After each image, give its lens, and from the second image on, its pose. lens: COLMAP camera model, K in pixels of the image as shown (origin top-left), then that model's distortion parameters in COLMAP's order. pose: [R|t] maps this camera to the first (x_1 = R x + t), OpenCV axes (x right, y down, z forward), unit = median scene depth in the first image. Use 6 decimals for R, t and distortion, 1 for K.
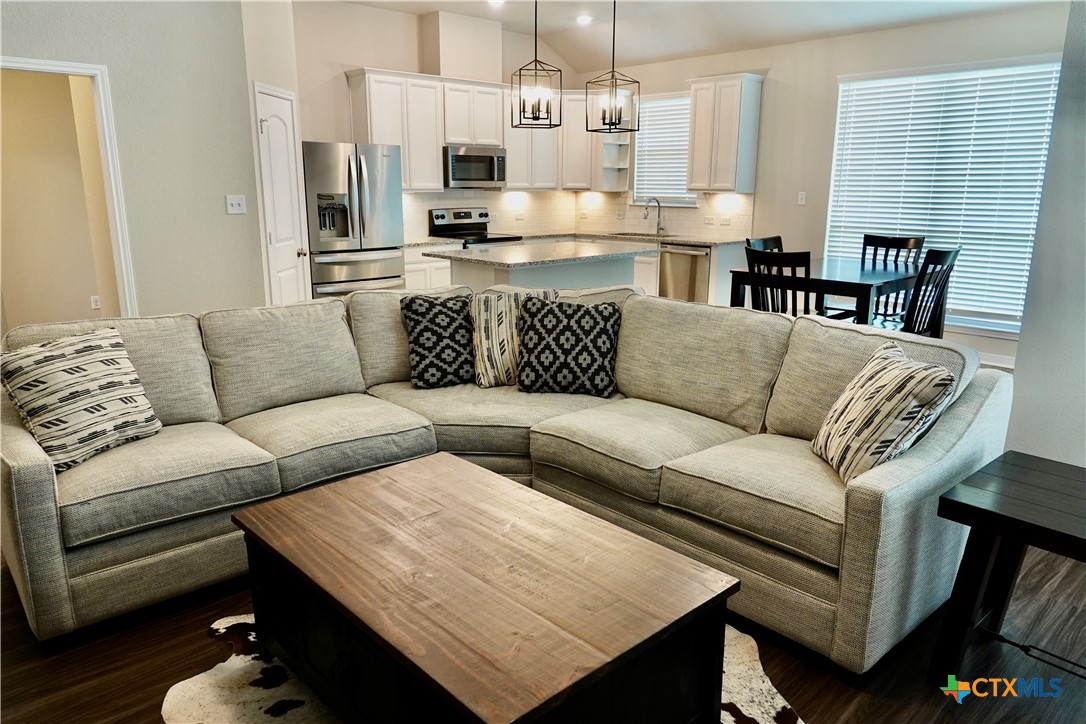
lens RADIAL K [[757.2, 0, 543.0], [0, 757.2, 362.0], [0, 0, 1]] dist [0.000330, 0.000699]
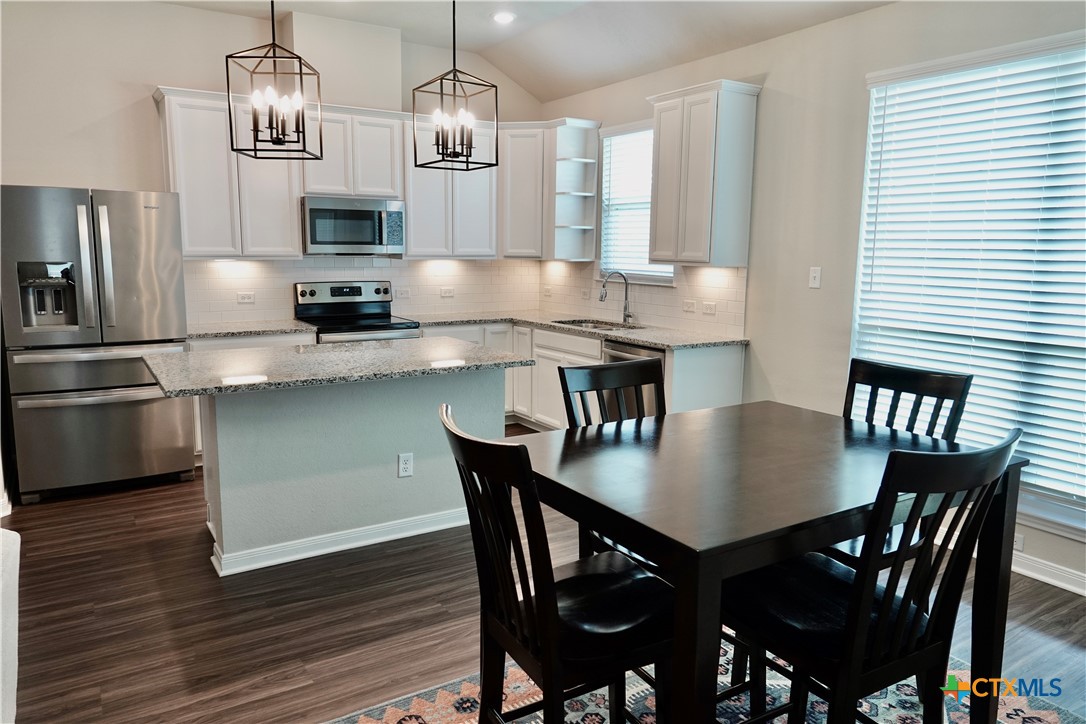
lens RADIAL K [[757.2, 0, 543.0], [0, 757.2, 362.0], [0, 0, 1]] dist [0.000330, 0.000699]
pose [[0.981954, 0.036742, -0.185515, 0.232410], [-0.051833, 0.995670, -0.077161, -0.086269], [0.181877, 0.085385, 0.979607, 0.354622]]
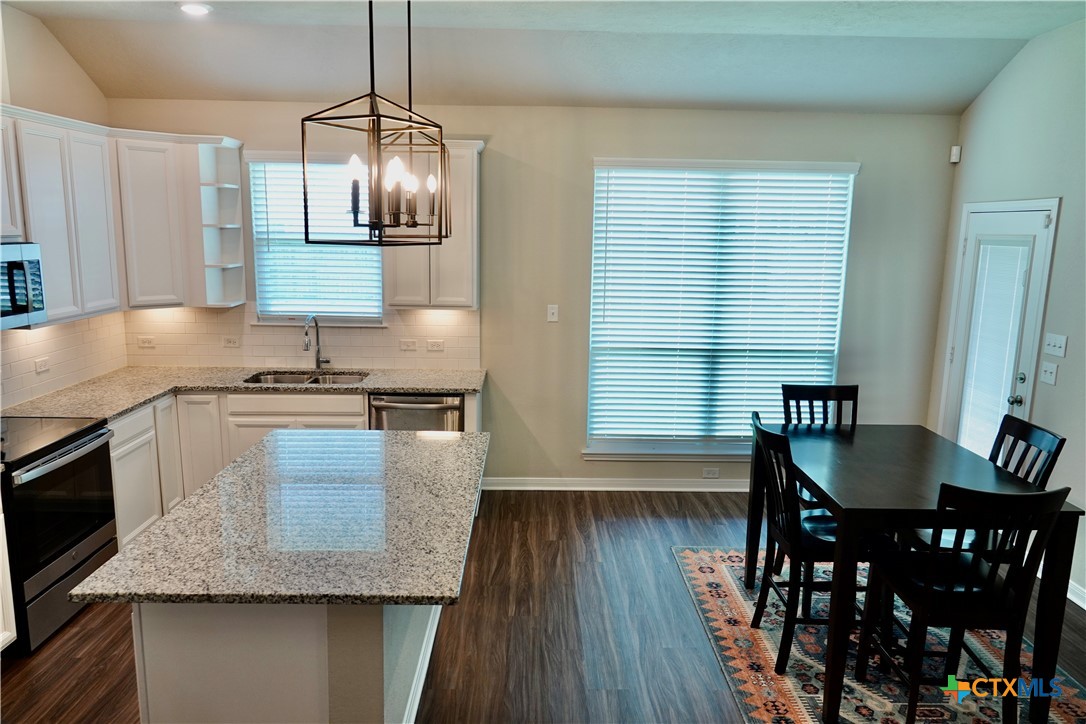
lens RADIAL K [[757.2, 0, 543.0], [0, 757.2, 362.0], [0, 0, 1]] dist [0.000330, 0.000699]
pose [[0.668238, -0.125929, 0.733213, -0.208976], [0.158362, 0.987060, 0.025199, -0.180878], [-0.726898, 0.099274, 0.679533, 0.482808]]
